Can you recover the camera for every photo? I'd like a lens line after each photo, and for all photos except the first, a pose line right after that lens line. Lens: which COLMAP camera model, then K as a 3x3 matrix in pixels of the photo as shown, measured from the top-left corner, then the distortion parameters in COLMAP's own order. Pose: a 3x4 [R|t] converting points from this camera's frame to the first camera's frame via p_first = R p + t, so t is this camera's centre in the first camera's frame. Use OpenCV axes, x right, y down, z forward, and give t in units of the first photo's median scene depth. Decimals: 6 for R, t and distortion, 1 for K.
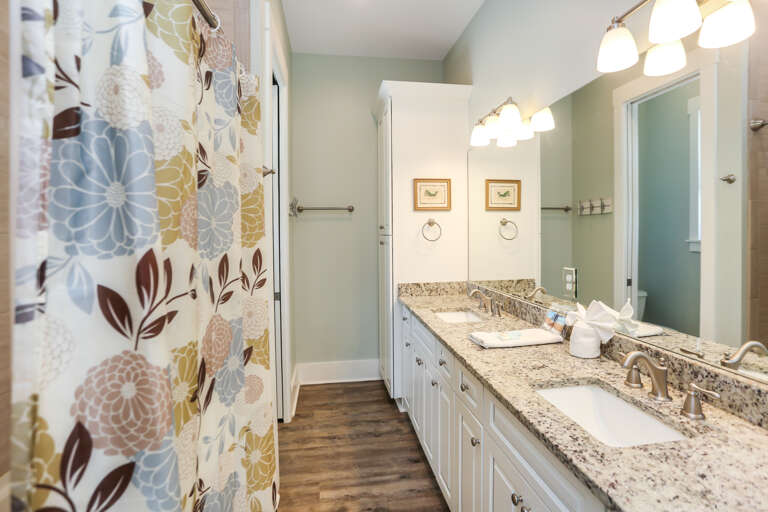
lens RADIAL K [[392.4, 0, 393.4], [0, 392.4, 220.9], [0, 0, 1]] dist [-0.057497, 0.035263]
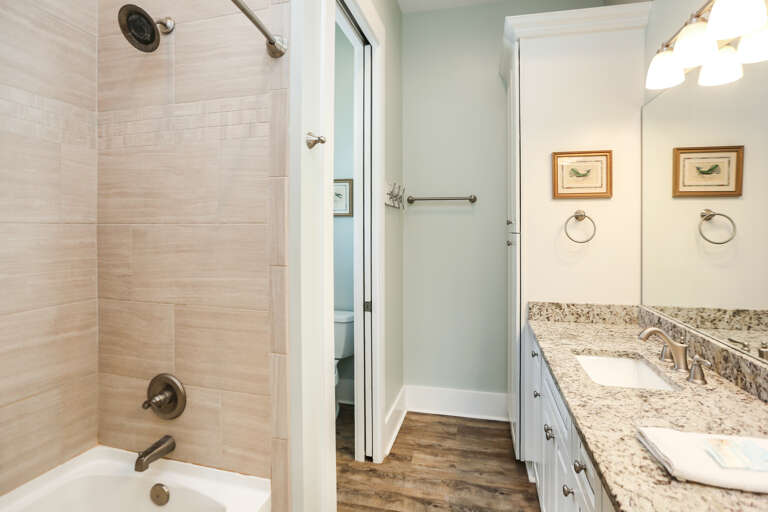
lens RADIAL K [[392.4, 0, 393.4], [0, 392.4, 220.9], [0, 0, 1]] dist [-0.057497, 0.035263]
pose [[0.924236, 0.006186, -0.381772, 0.054273], [-0.003828, 0.999969, 0.006936, 0.009782], [0.381803, -0.004949, 0.924230, 0.250992]]
